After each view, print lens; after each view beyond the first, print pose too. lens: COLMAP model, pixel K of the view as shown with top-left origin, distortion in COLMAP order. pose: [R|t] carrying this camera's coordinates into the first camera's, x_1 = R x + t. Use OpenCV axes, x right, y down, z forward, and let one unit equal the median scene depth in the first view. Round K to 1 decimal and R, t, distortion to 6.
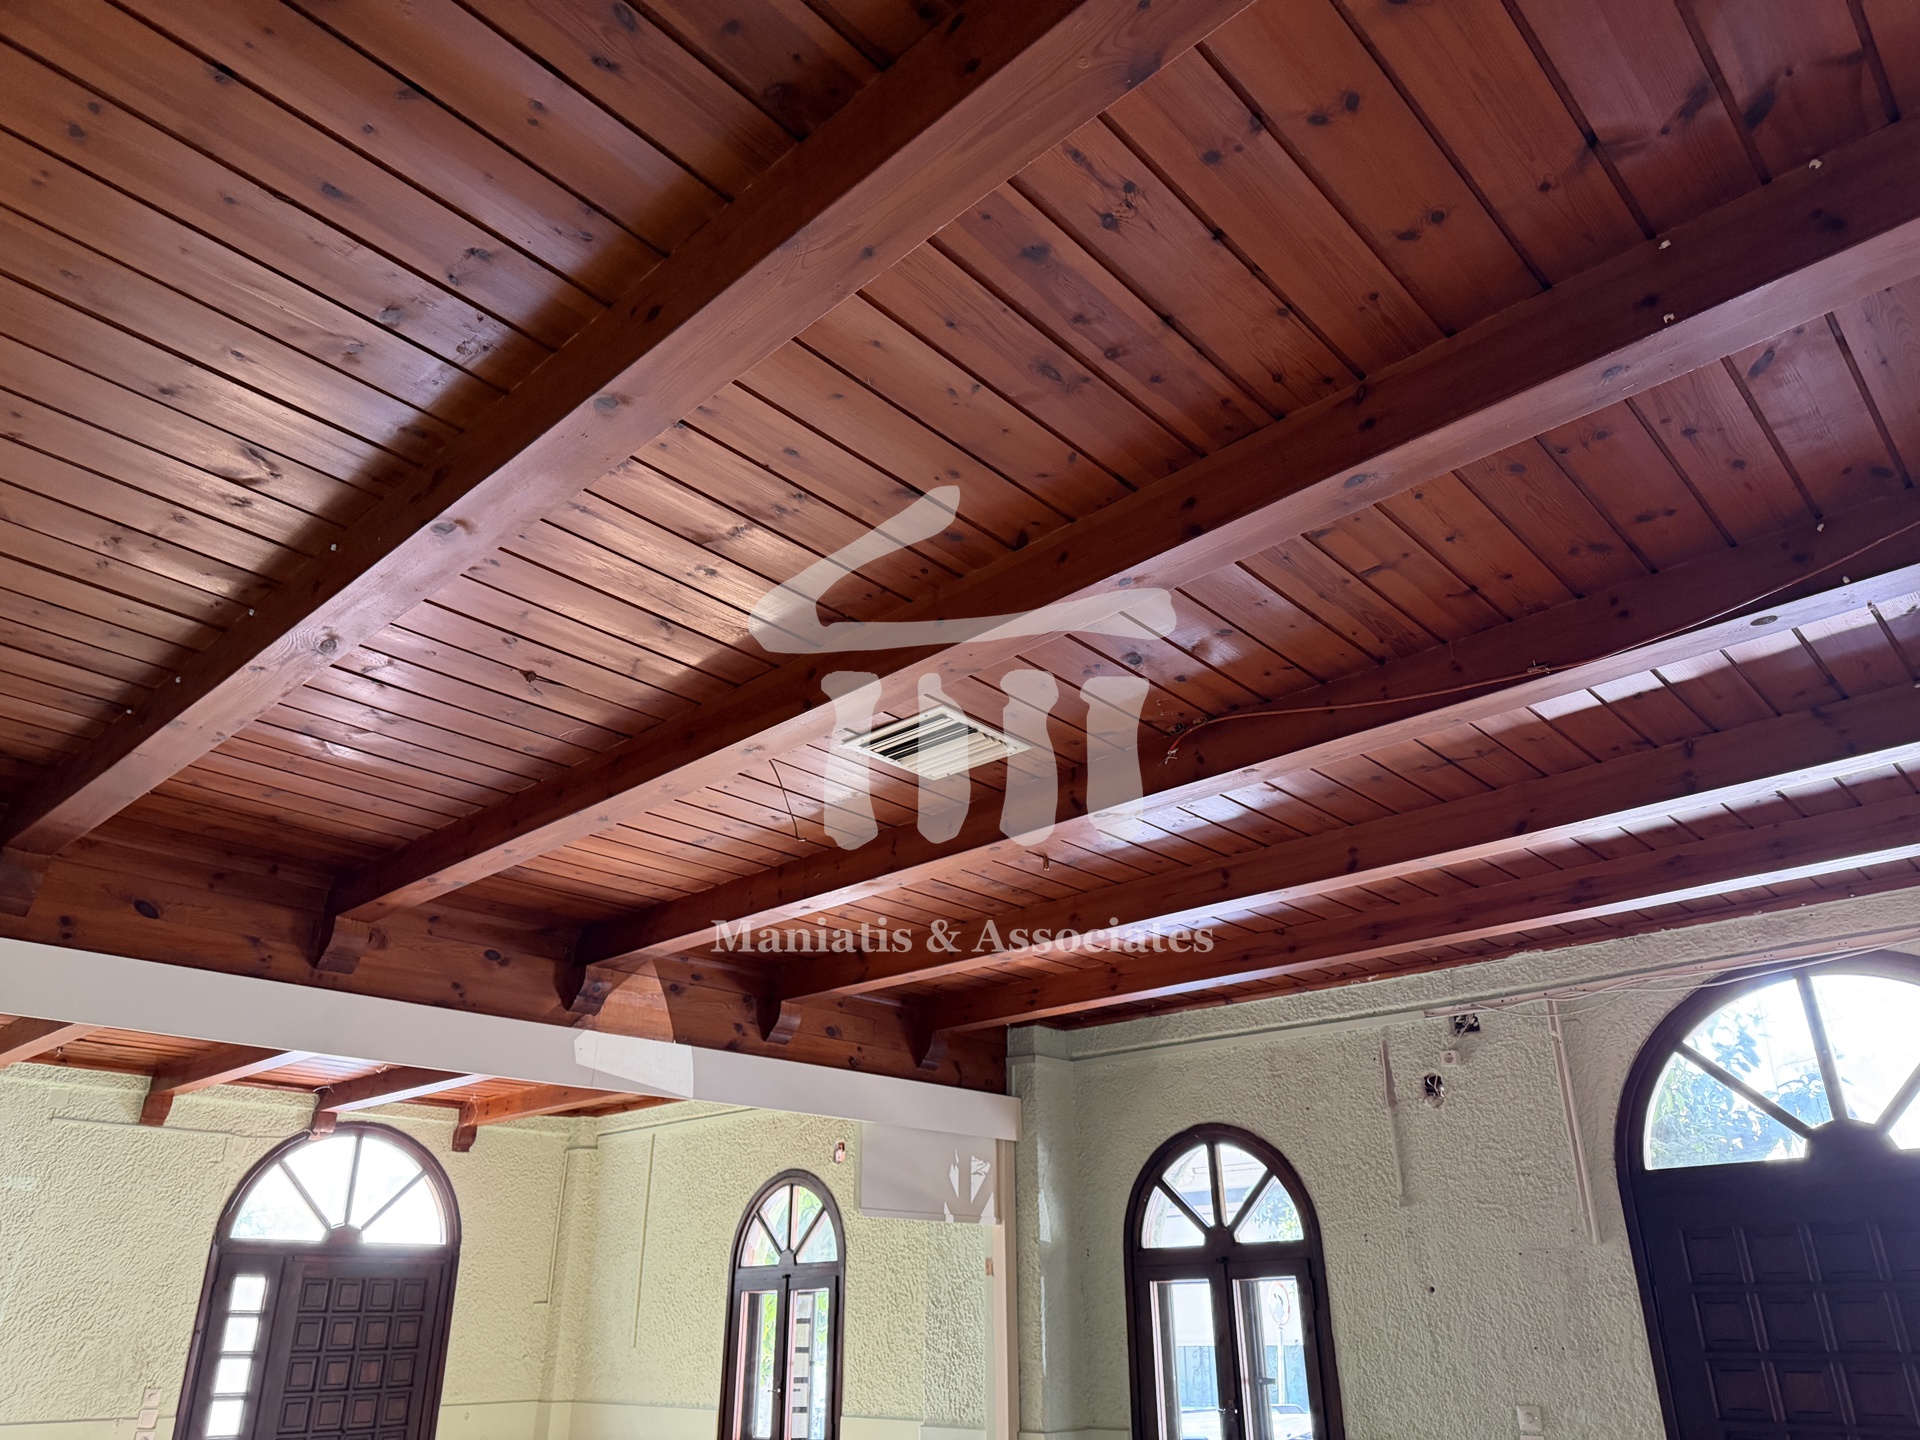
lens RADIAL K [[1350.1, 0, 958.2], [0, 1350.1, 734.2], [0, 0, 1]] dist [0.047525, -0.053287]
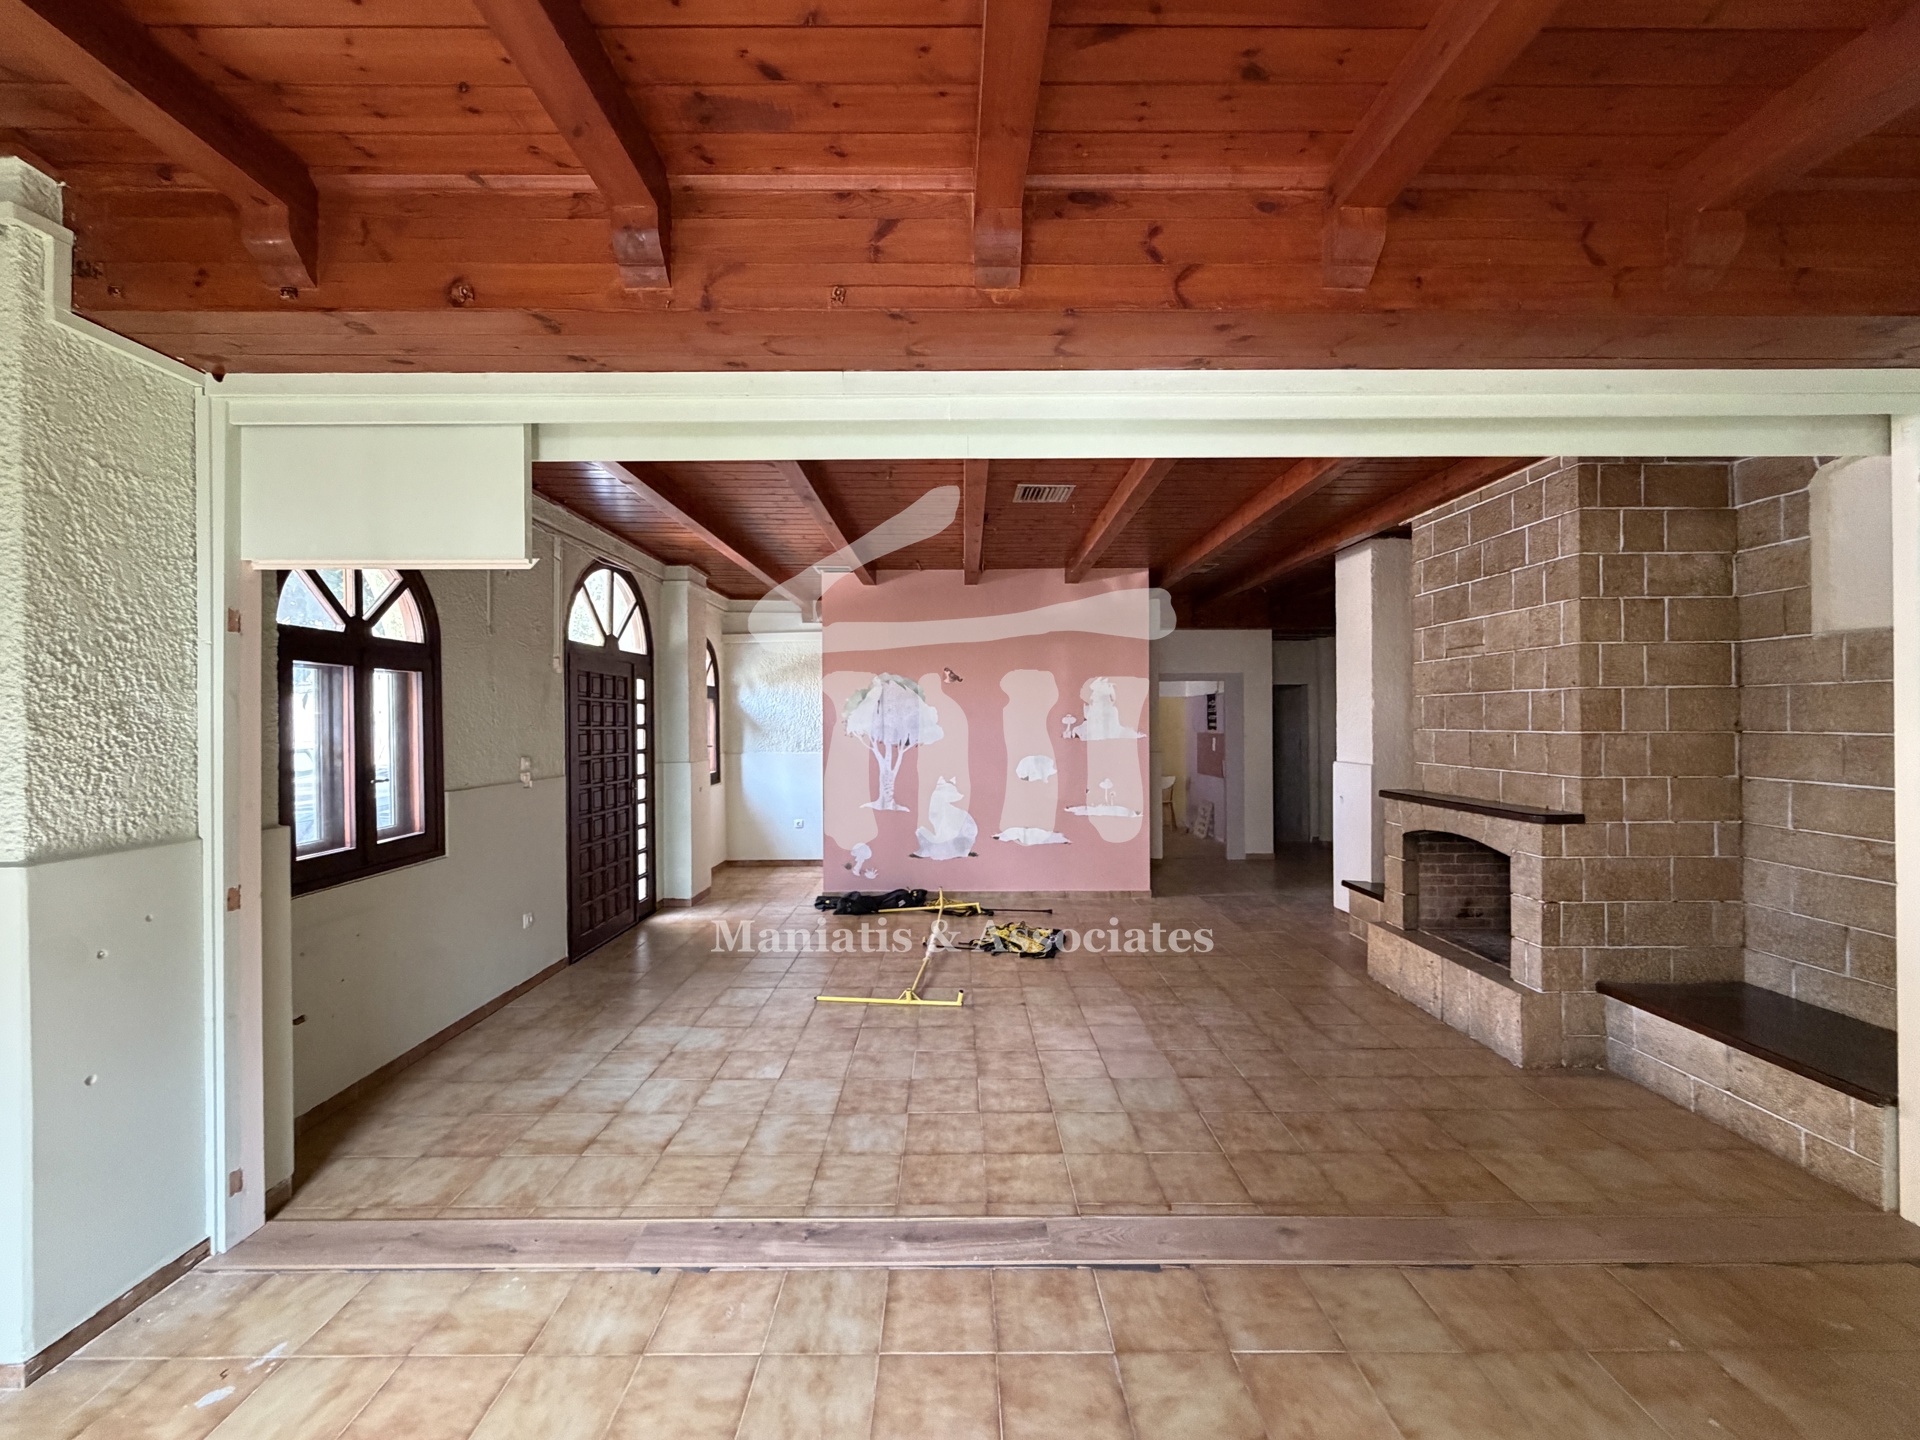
lens RADIAL K [[762.7, 0, 954.1], [0, 762.7, 719.8], [0, 0, 1]] dist [0.000729, -0.000347]
pose [[-0.682020, 0.011891, 0.731237, -0.576999], [-0.286447, 0.915638, -0.282057, 0.514933], [-0.672902, -0.401829, -0.621077, 1.137079]]
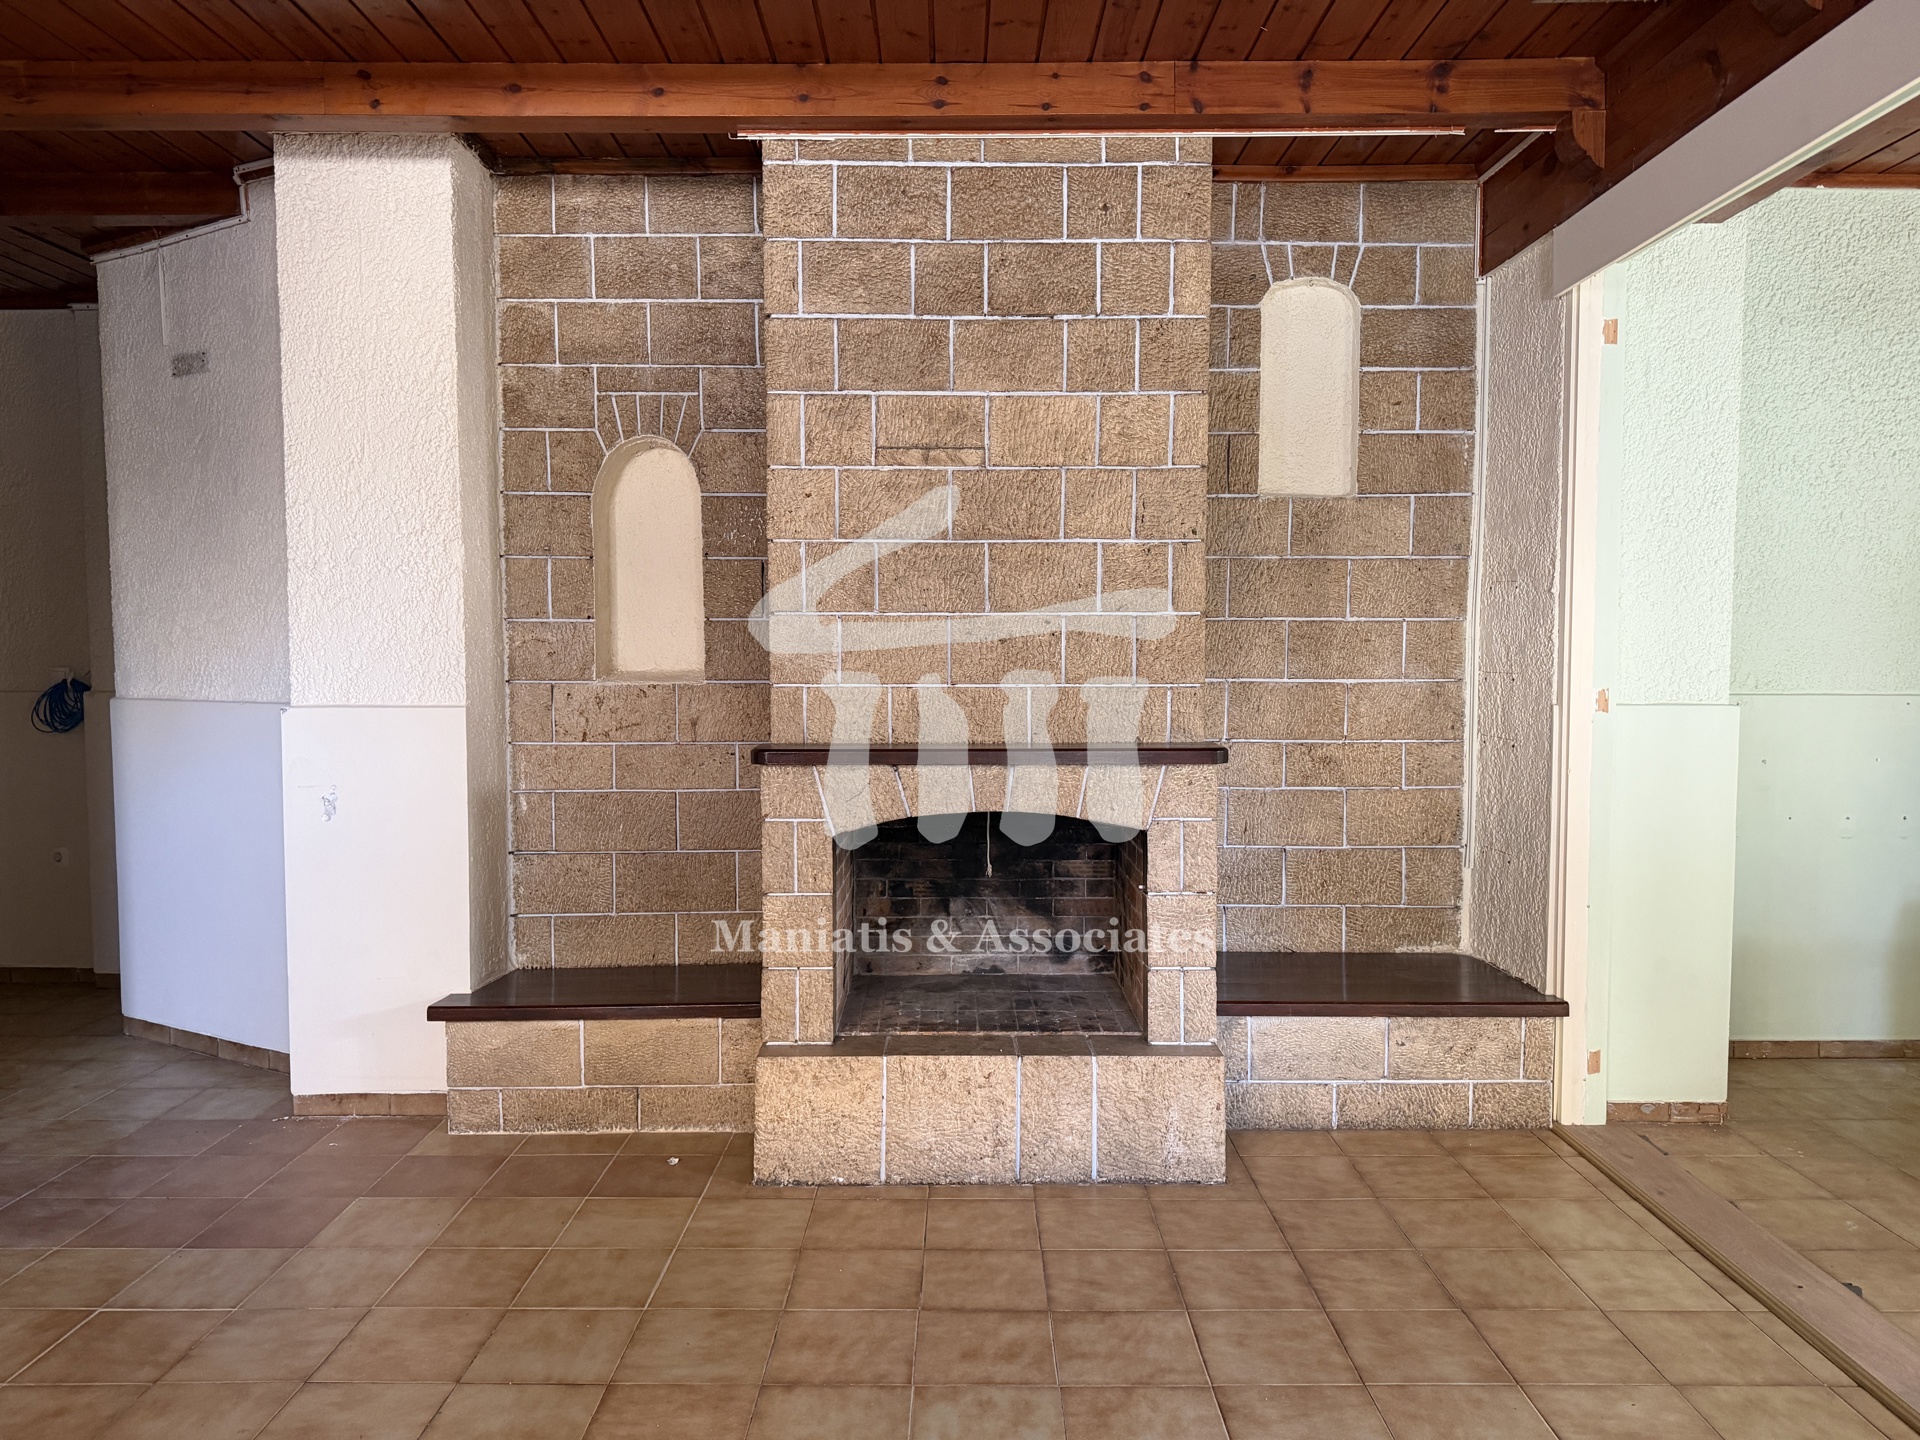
lens RADIAL K [[1350.1, 0, 951.5], [0, 1350.1, 731.0], [0, 0, 1]] dist [0.047525, -0.053287]
pose [[-0.736002, 0.048914, -0.675210, 0.131128], [0.278952, 0.930691, -0.236645, 0.376009], [0.616836, -0.362522, -0.698635, 0.756500]]
